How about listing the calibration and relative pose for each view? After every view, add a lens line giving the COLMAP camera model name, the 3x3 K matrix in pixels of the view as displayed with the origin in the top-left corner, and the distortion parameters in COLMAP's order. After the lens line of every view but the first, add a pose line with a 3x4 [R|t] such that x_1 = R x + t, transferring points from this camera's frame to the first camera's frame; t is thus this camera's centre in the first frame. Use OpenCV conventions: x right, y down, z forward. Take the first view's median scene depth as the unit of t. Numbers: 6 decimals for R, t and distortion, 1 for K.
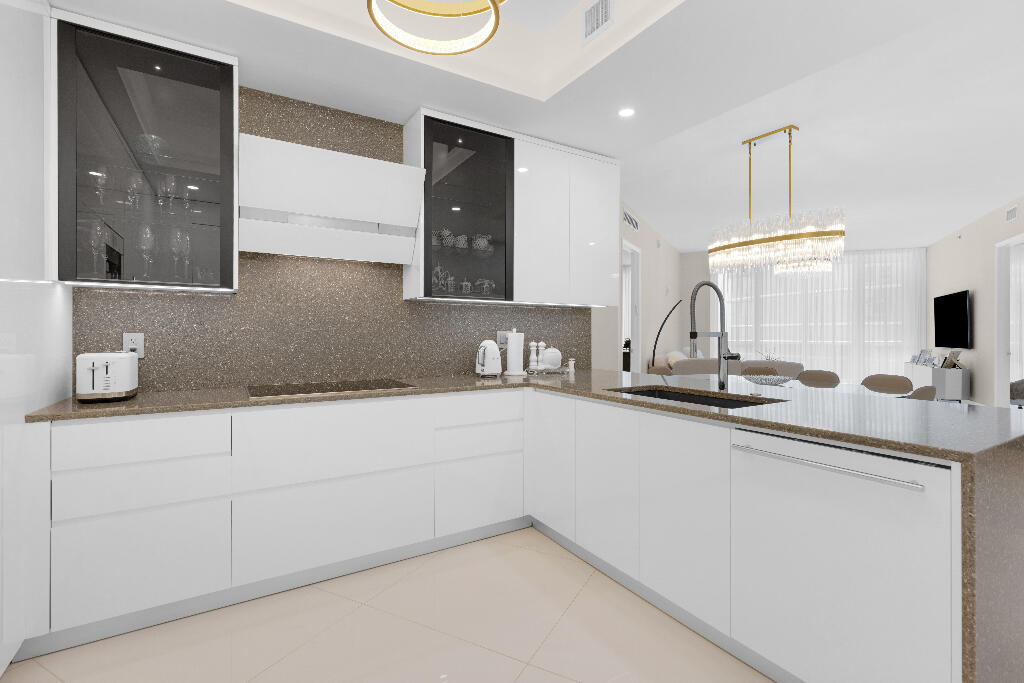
lens RADIAL K [[467.4, 0, 513.9], [0, 467.4, 332.3], [0, 0, 1]] dist [0.004556, 0.000645]
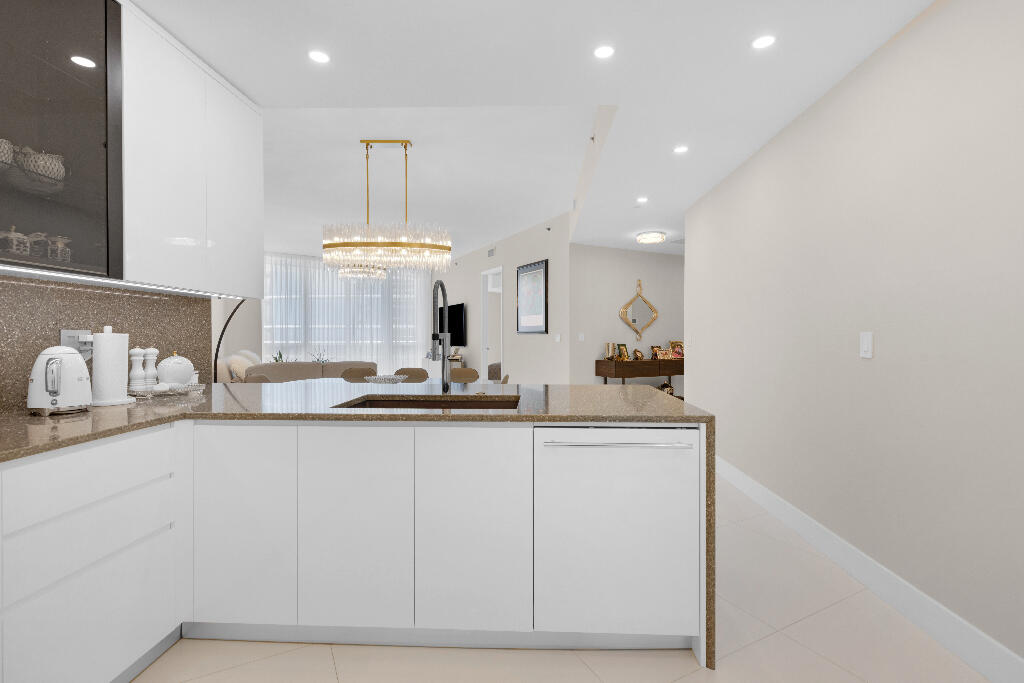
lens RADIAL K [[467.4, 0, 521.1], [0, 467.4, 341.5], [0, 0, 1]] dist [0.004556, 0.000645]
pose [[0.563208, -0.011792, 0.826231, -0.195844], [-0.002499, 0.999869, 0.015974, 0.000596], [-0.826311, -0.011061, 0.563105, 0.225887]]
